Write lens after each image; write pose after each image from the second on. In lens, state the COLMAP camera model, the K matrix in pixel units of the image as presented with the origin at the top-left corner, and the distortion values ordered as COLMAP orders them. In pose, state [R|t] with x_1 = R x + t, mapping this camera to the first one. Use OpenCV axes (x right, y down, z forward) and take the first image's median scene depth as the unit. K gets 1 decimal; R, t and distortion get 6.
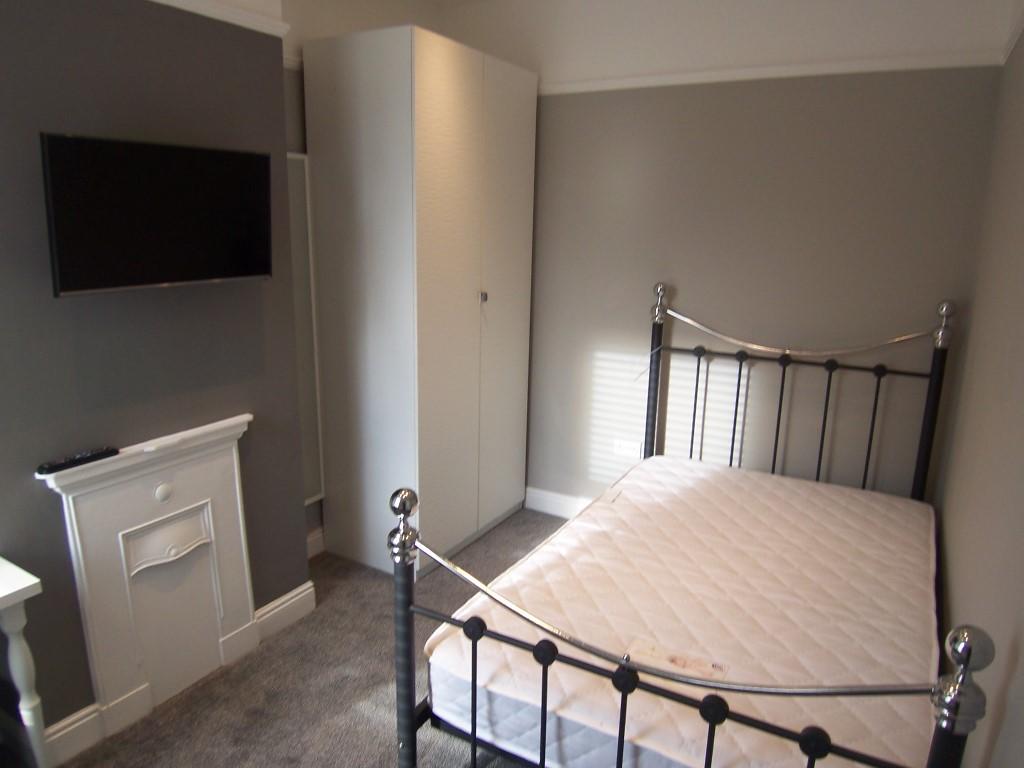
lens RADIAL K [[689.9, 0, 514.4], [0, 689.9, 388.7], [0, 0, 1]] dist [0.003701, -0.060220]
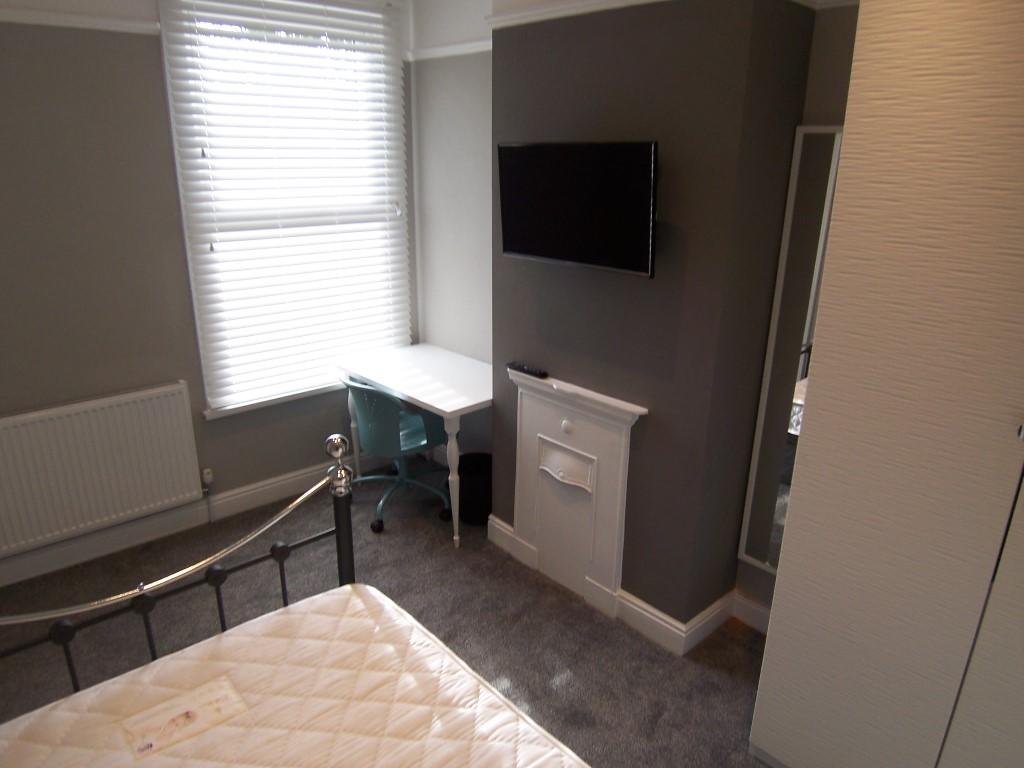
lens RADIAL K [[689.9, 0, 514.4], [0, 689.9, 388.7], [0, 0, 1]] dist [0.003701, -0.060220]
pose [[-0.308975, 0.279544, -0.909060, 0.628786], [-0.240433, 0.901823, 0.359038, -0.333866], [0.920177, 0.329502, -0.211429, 1.142667]]
